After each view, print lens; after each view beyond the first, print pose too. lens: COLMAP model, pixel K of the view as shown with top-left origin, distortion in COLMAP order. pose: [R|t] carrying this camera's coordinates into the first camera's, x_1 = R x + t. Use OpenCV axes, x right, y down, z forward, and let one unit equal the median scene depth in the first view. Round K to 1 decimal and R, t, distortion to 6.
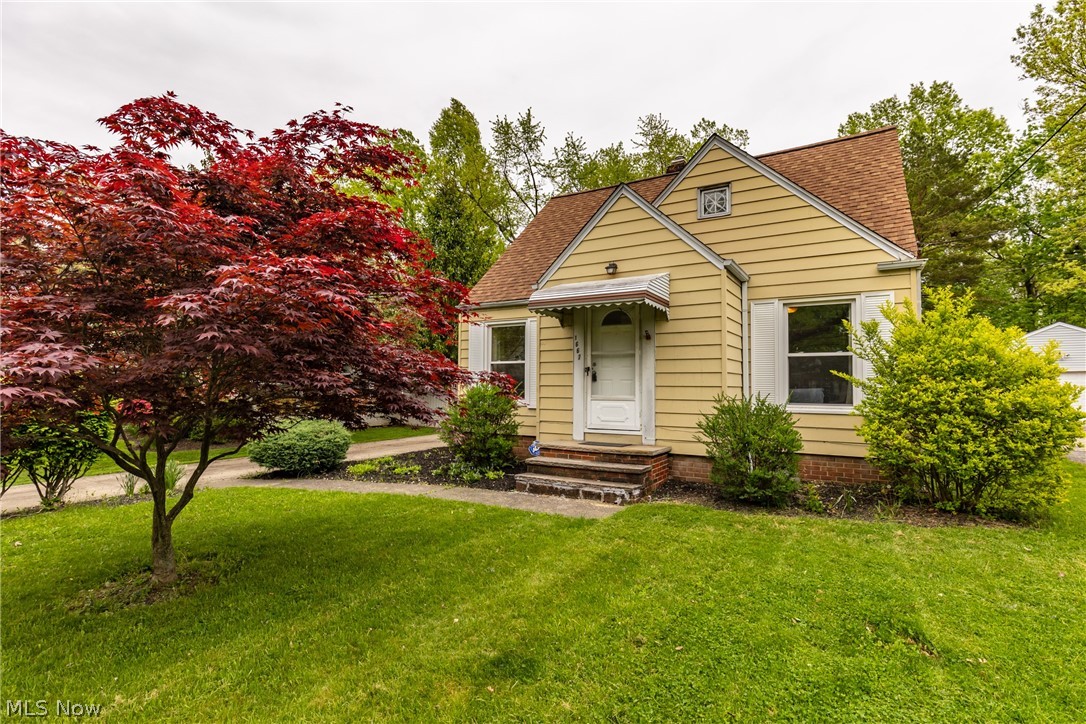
lens RADIAL K [[536.9, 0, 541.1], [0, 536.9, 368.1], [0, 0, 1]] dist [-0.002529, 0.001099]
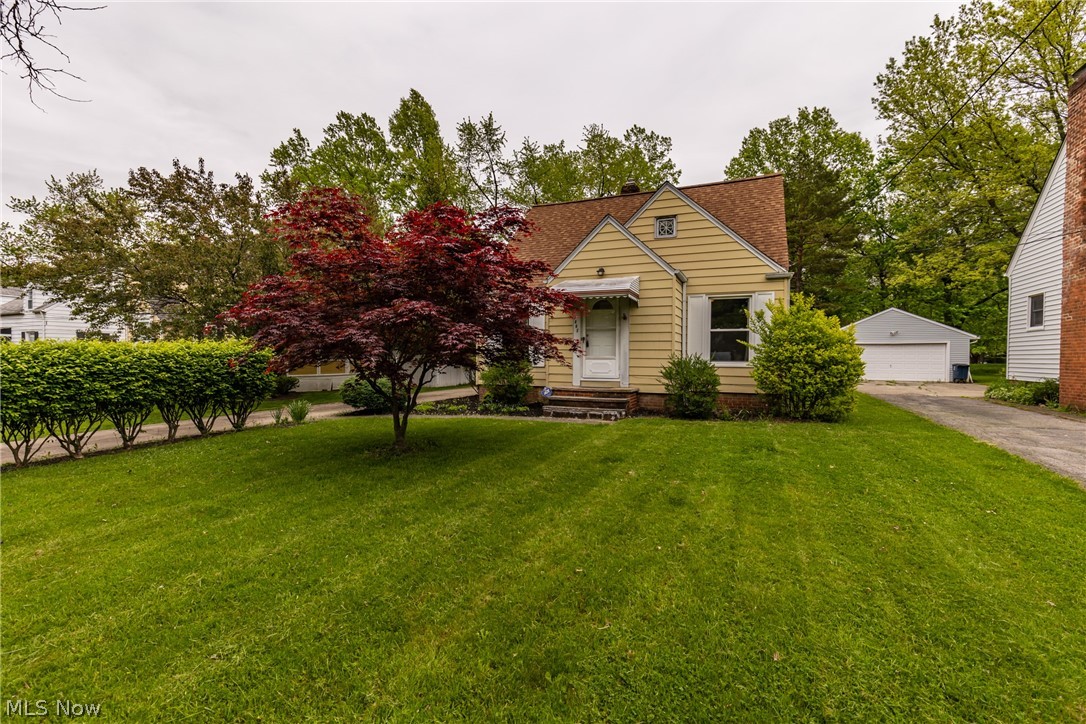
lens RADIAL K [[485.6, 0, 542.3], [0, 485.6, 369.0], [0, 0, 1]] dist [0.004225, -0.001523]
pose [[0.992061, -0.002452, 0.125734, -0.202301], [-0.004999, 0.998251, 0.058913, 0.007382], [-0.125658, -0.059074, 0.990313, -0.344049]]
